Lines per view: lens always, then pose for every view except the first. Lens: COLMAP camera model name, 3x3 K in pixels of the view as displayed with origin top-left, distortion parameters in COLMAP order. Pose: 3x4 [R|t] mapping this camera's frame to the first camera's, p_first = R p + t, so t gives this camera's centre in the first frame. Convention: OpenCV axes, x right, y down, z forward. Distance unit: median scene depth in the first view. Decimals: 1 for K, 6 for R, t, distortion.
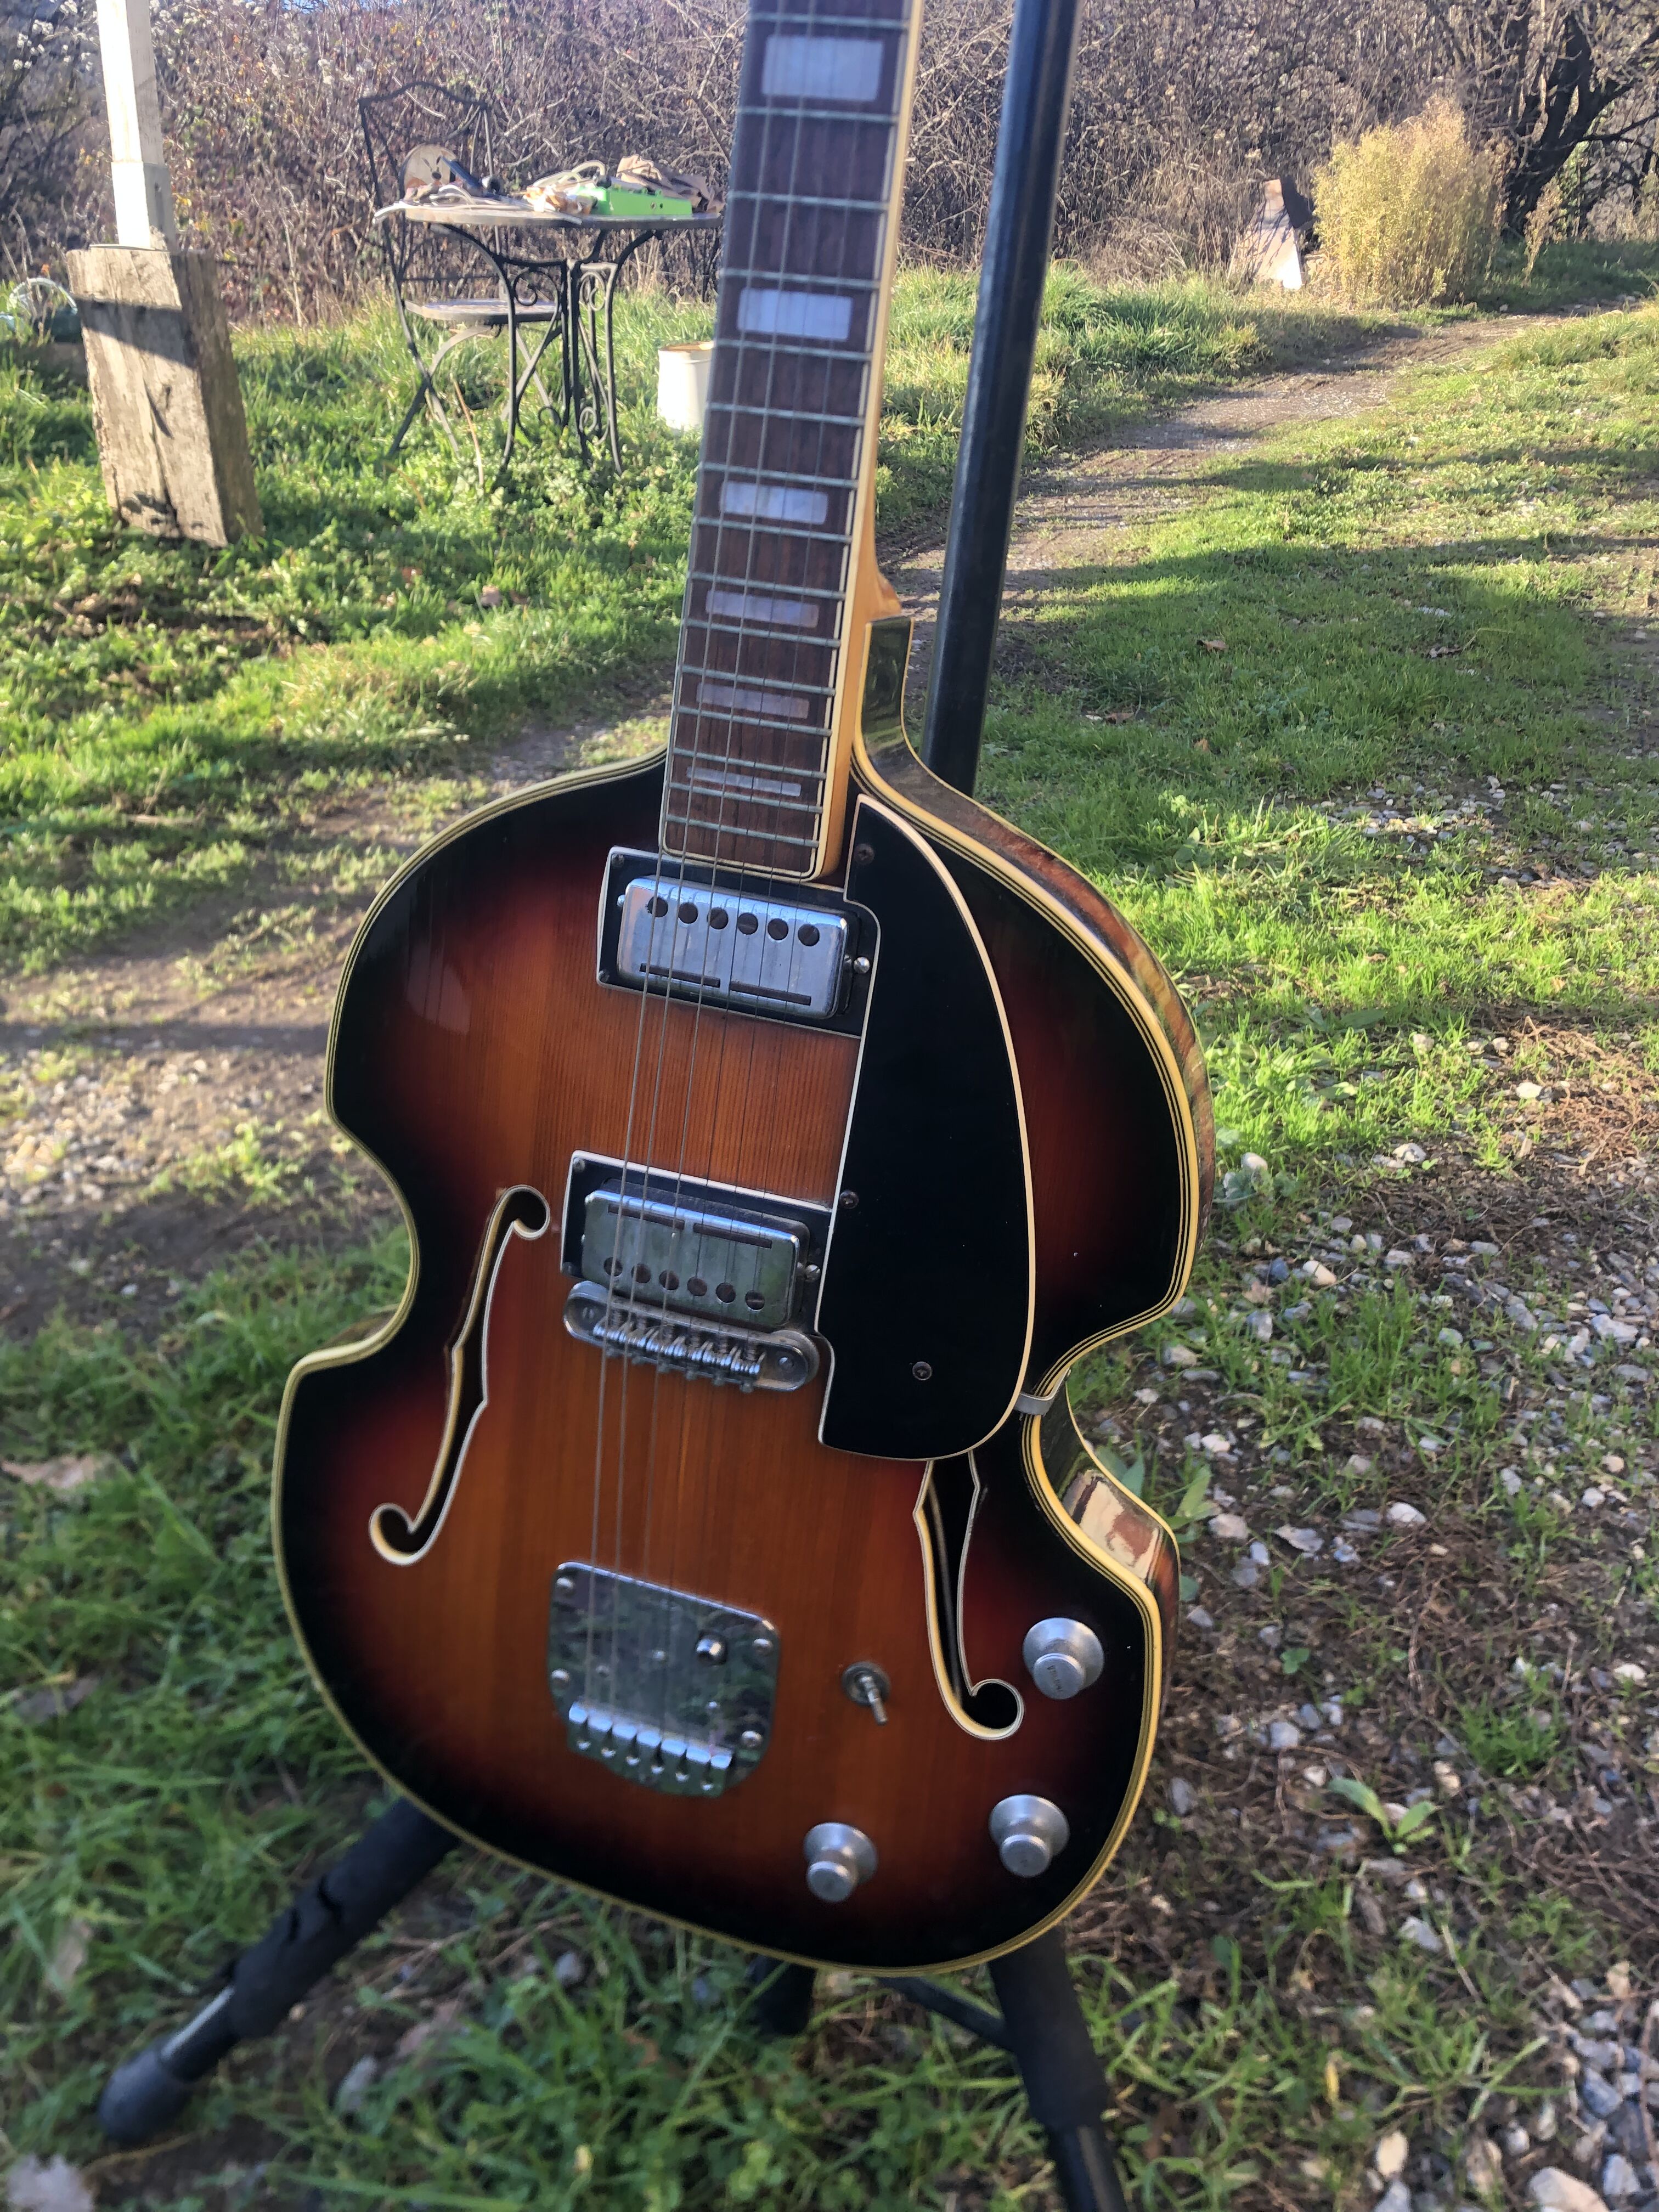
lens RADIAL K [[1840.0, 0, 834.8], [0, 1840.0, 1043.8], [0, 0, 1]] dist [0.016608, -0.007974]
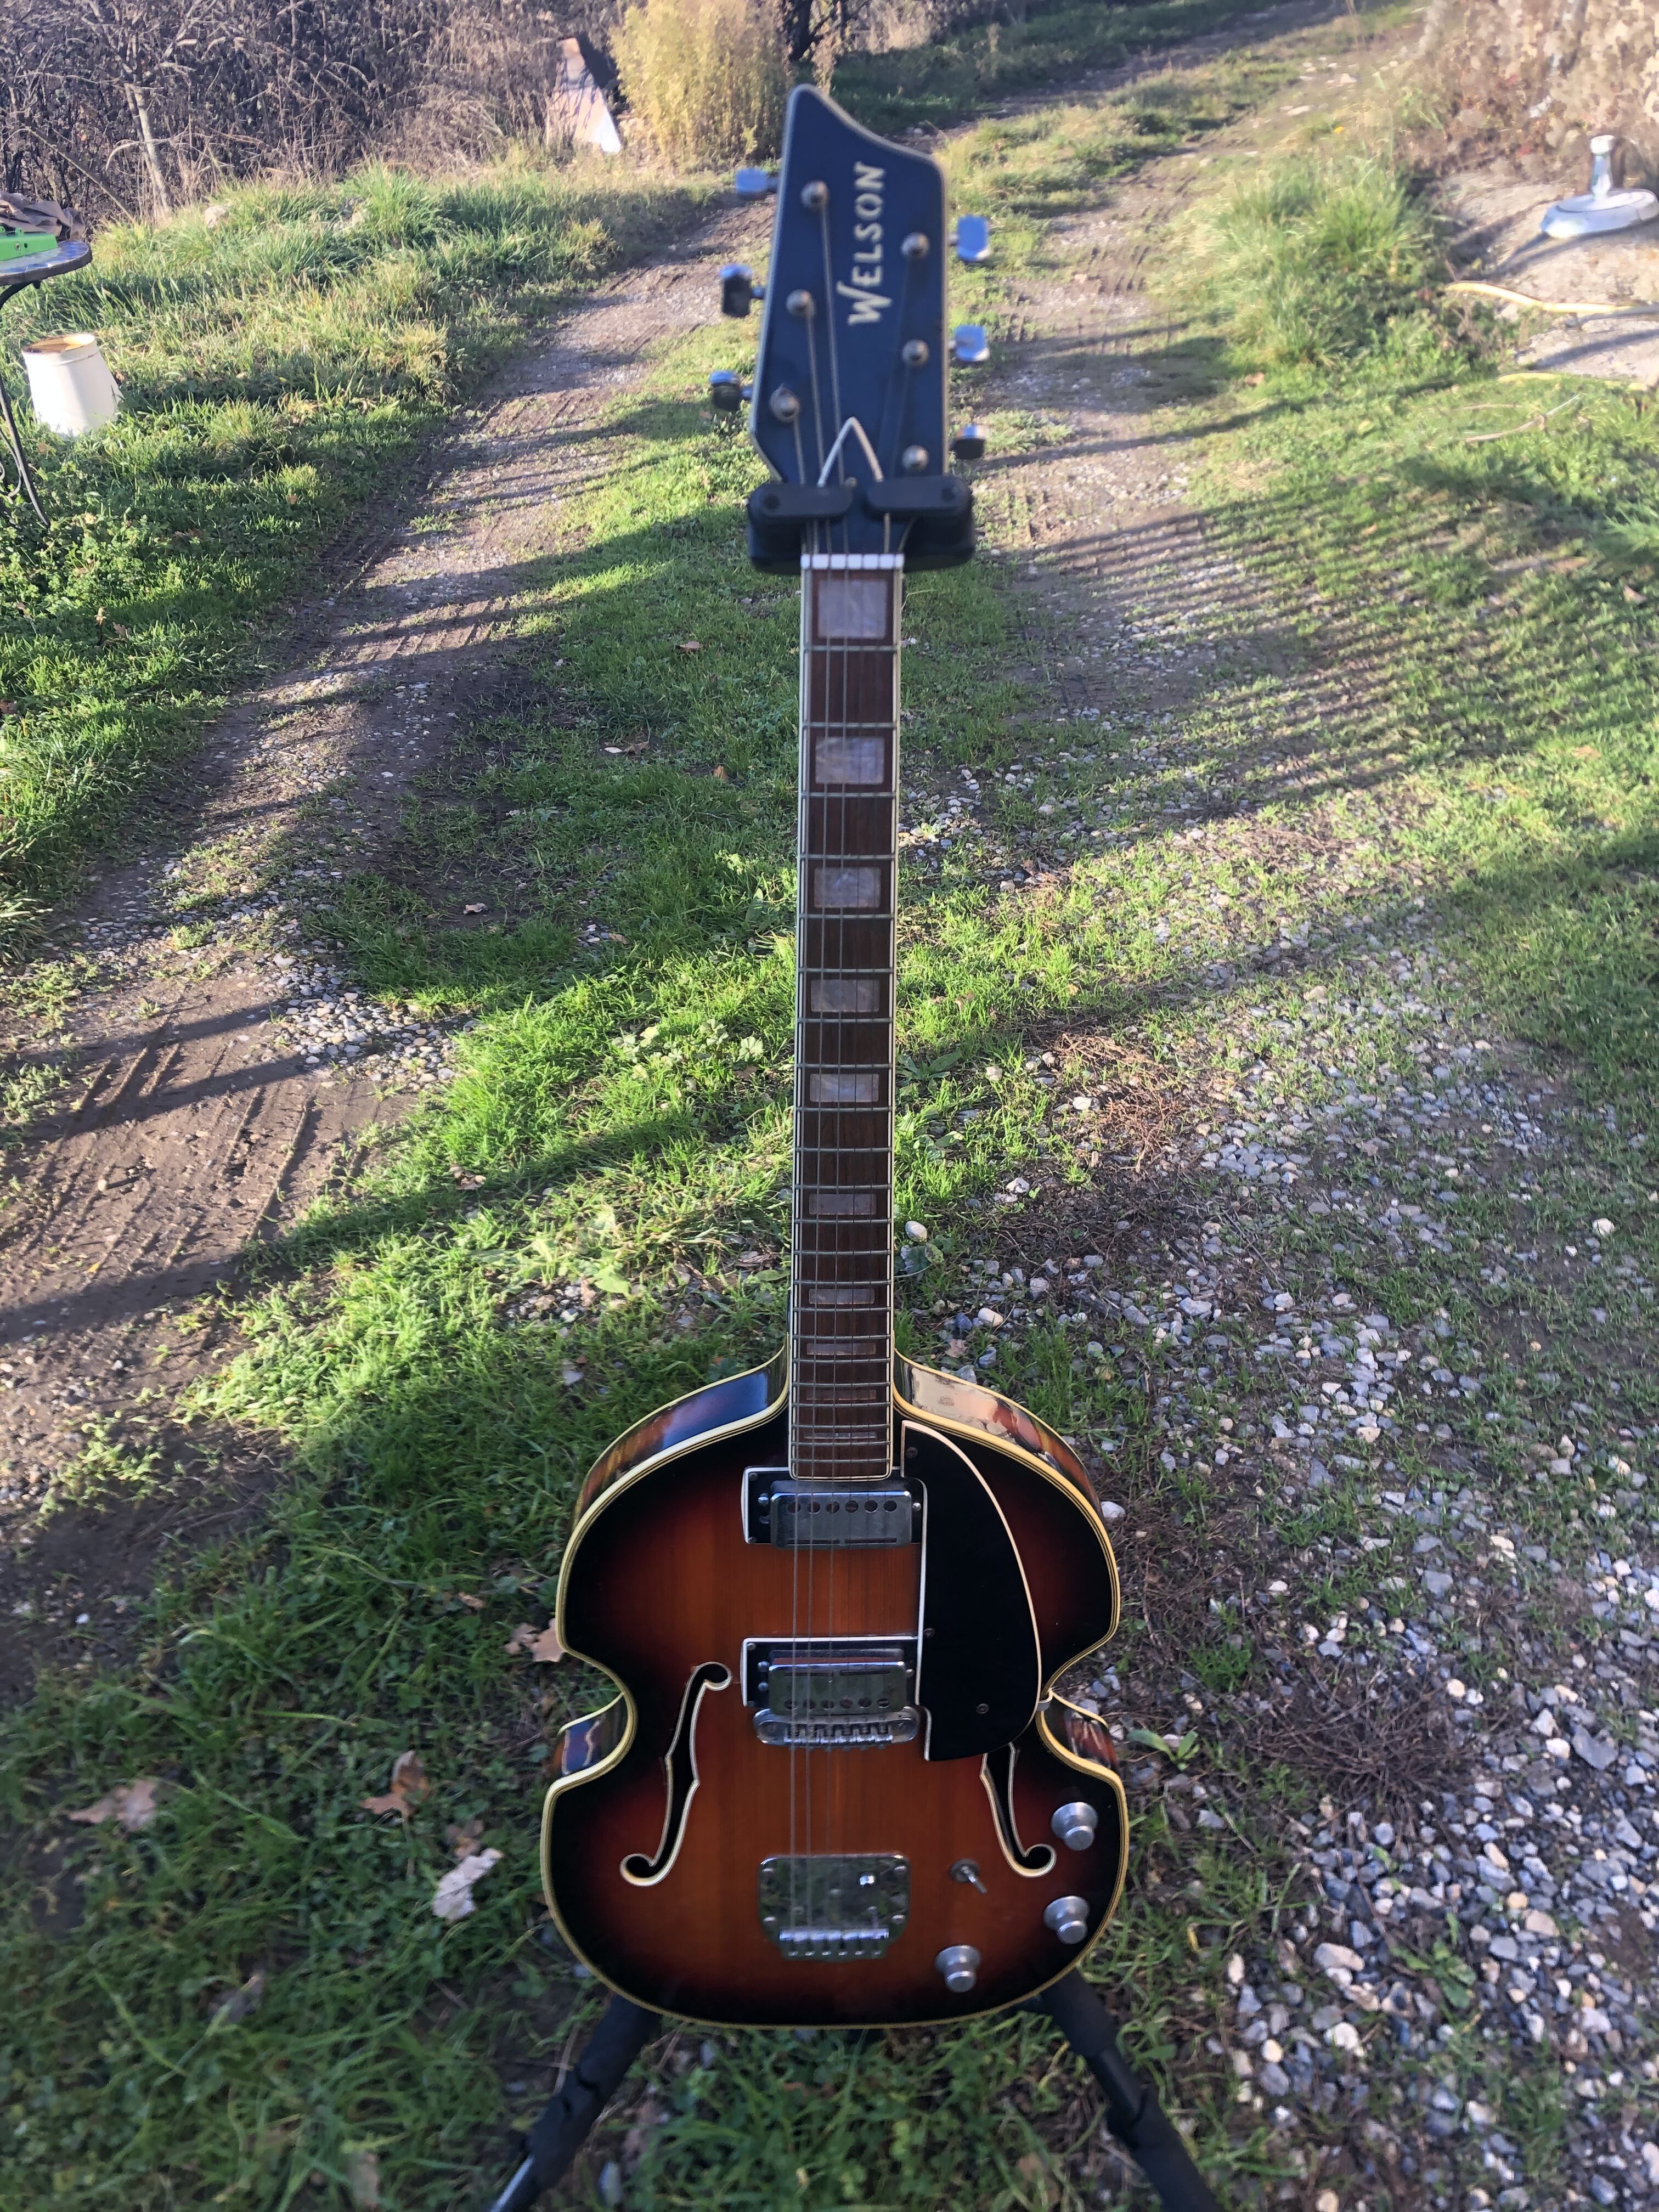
lens RADIAL K [[1840.0, 0, 830.9], [0, 1840.0, 1027.7], [0, 0, 1]] dist [0.016608, -0.007974]
pose [[0.934080, -0.224868, 0.277360, -0.173327], [0.194650, 0.971893, 0.132422, -0.286612], [-0.299341, -0.069705, 0.951597, -0.226457]]
